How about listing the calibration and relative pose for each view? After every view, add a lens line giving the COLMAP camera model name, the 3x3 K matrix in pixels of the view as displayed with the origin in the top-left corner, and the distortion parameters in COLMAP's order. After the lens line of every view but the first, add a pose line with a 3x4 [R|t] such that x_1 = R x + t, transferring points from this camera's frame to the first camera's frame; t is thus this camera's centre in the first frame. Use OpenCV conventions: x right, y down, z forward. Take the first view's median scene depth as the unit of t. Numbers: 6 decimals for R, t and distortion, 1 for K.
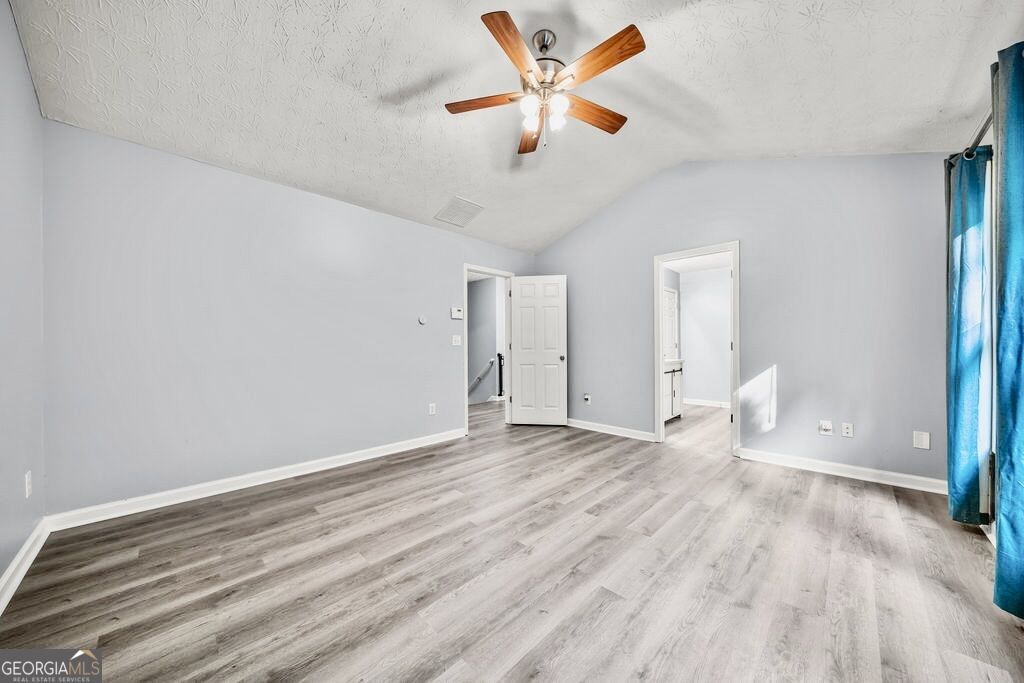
lens RADIAL K [[351.9, 0, 515.8], [0, 351.9, 350.8], [0, 0, 1]] dist [-0.006295, -0.000189]
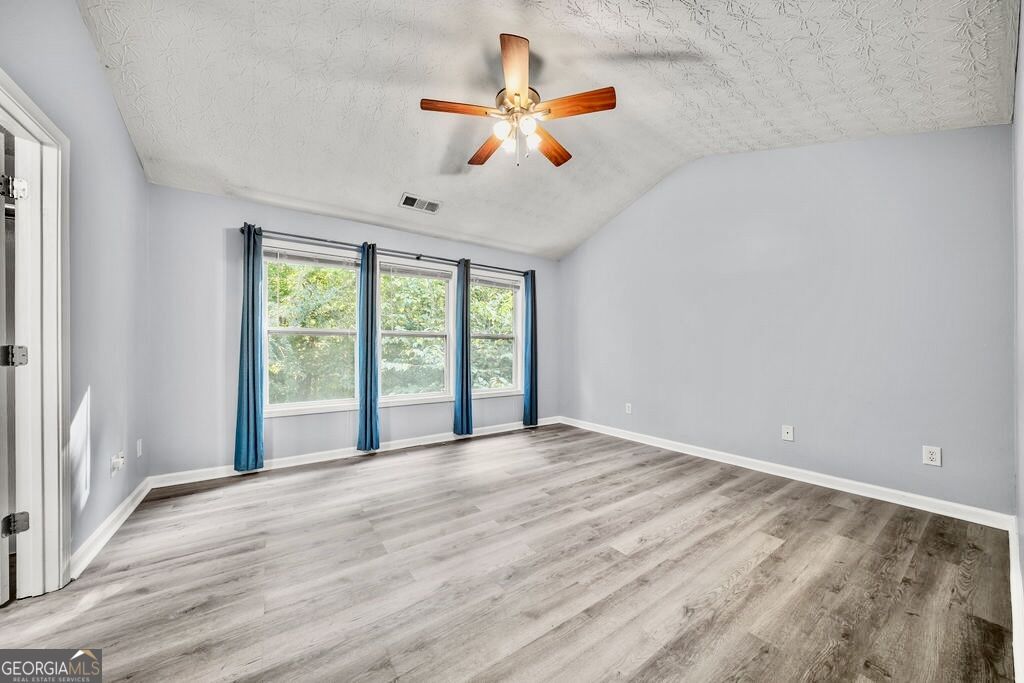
lens RADIAL K [[351.9, 0, 511.5], [0, 351.9, 344.9], [0, 0, 1]] dist [-0.006295, -0.000189]
pose [[-0.980725, 0.011593, 0.195050, -0.107586], [0.010362, 0.999919, -0.007333, -0.028917], [-0.195119, -0.005170, -0.980766, 2.112042]]
